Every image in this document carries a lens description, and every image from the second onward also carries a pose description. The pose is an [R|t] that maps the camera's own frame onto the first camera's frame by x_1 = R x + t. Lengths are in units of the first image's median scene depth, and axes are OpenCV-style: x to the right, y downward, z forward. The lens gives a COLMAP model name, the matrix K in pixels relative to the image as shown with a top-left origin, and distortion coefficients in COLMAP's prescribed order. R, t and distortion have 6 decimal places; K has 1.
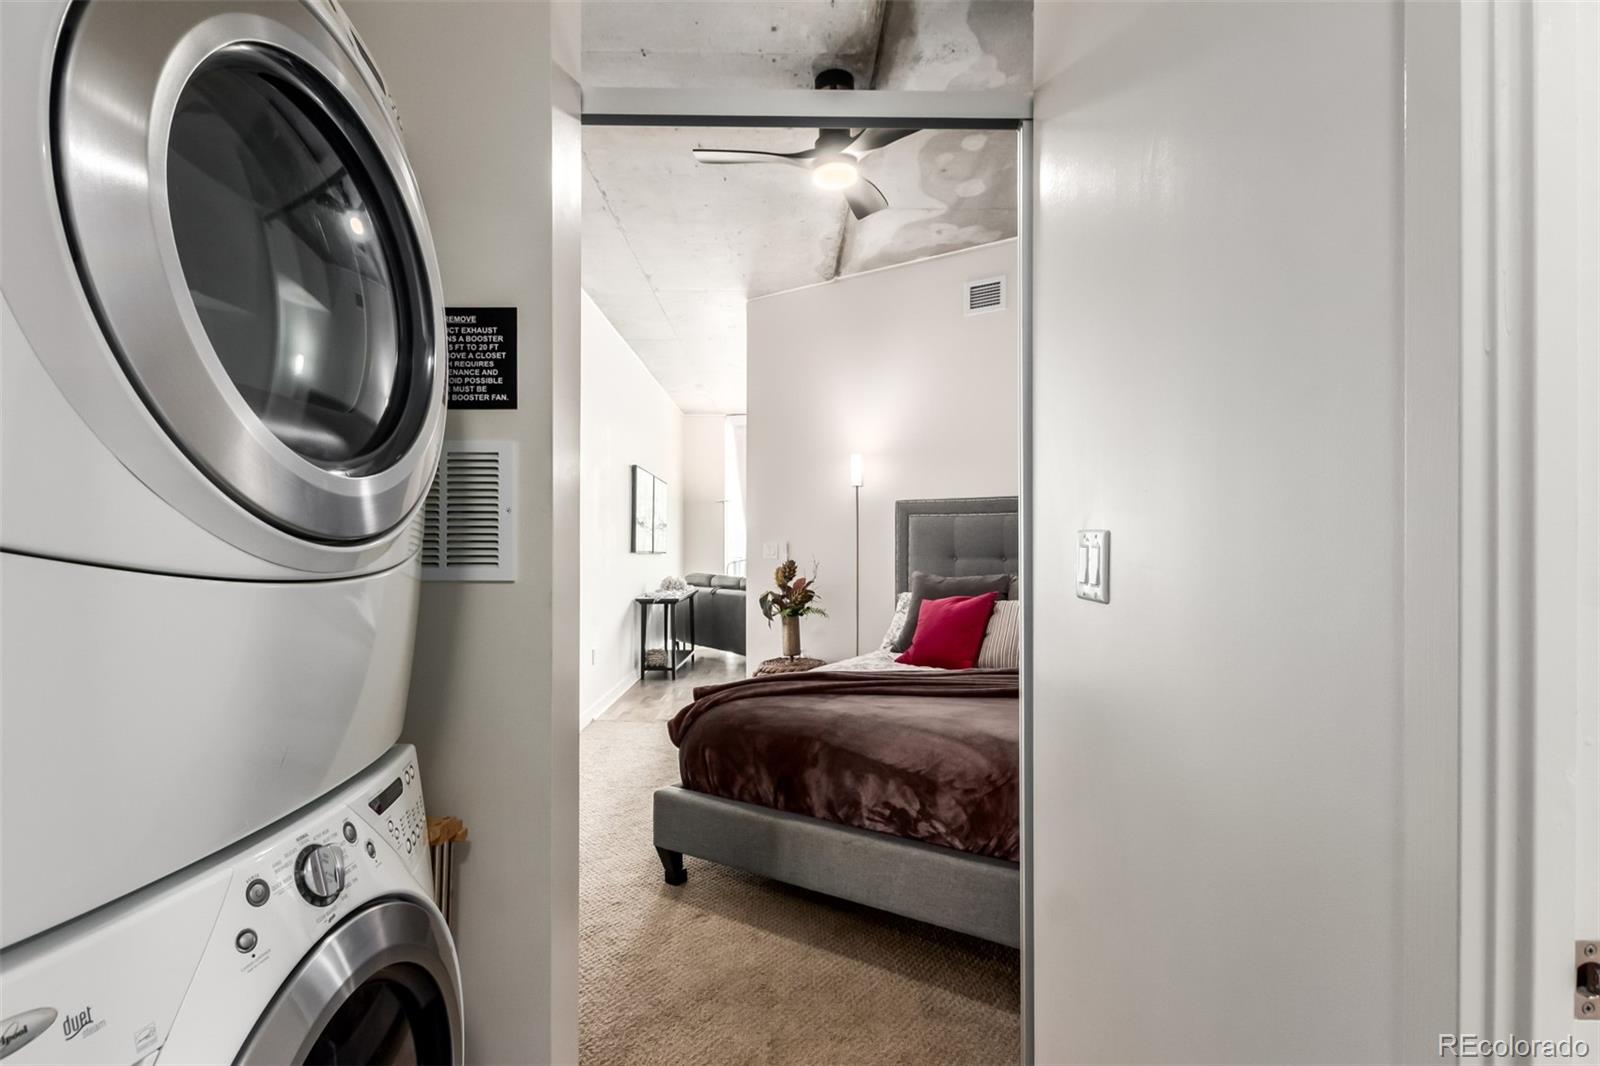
lens RADIAL K [[738.9, 0, 801.6], [0, 738.9, 542.9], [0, 0, 1]] dist [0.008630, 0.000055]
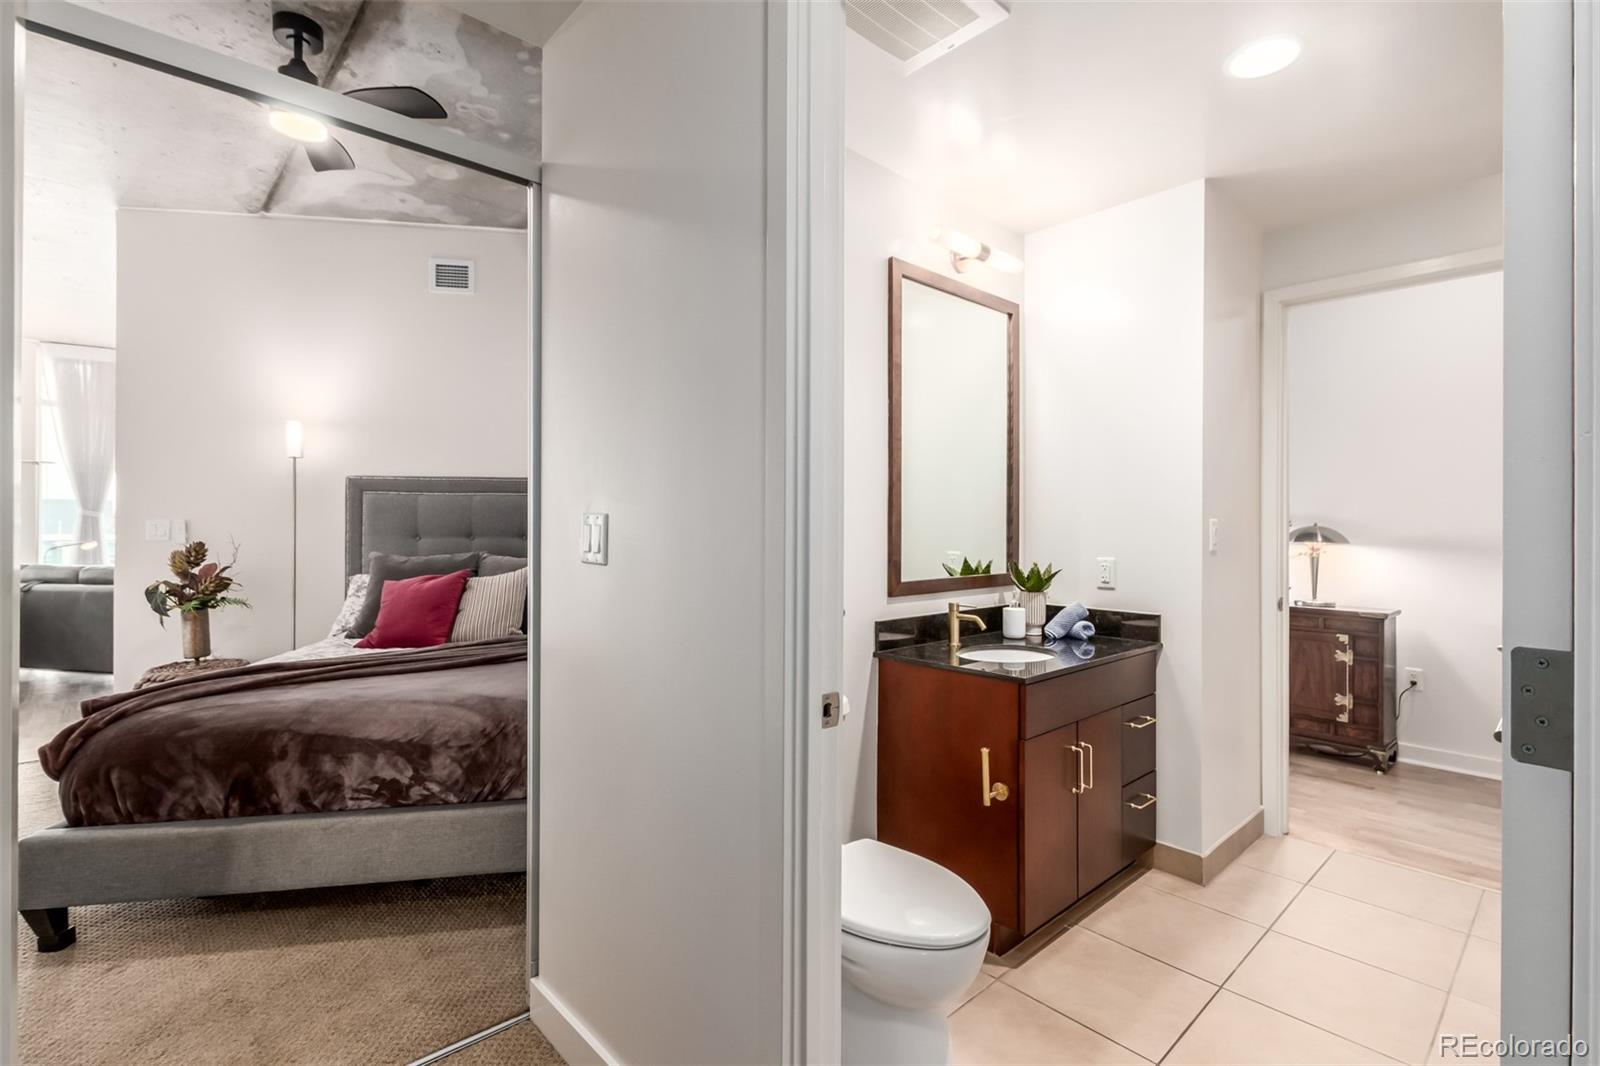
lens RADIAL K [[741.4, 0, 800.0], [0, 741.4, 533.0], [0, 0, 1]] dist [0.000491, -0.000263]
pose [[0.755094, -0.004361, 0.655602, -0.096732], [-0.005002, 0.999910, 0.012412, 0.000172], [-0.655597, -0.012652, 0.755005, -0.128513]]
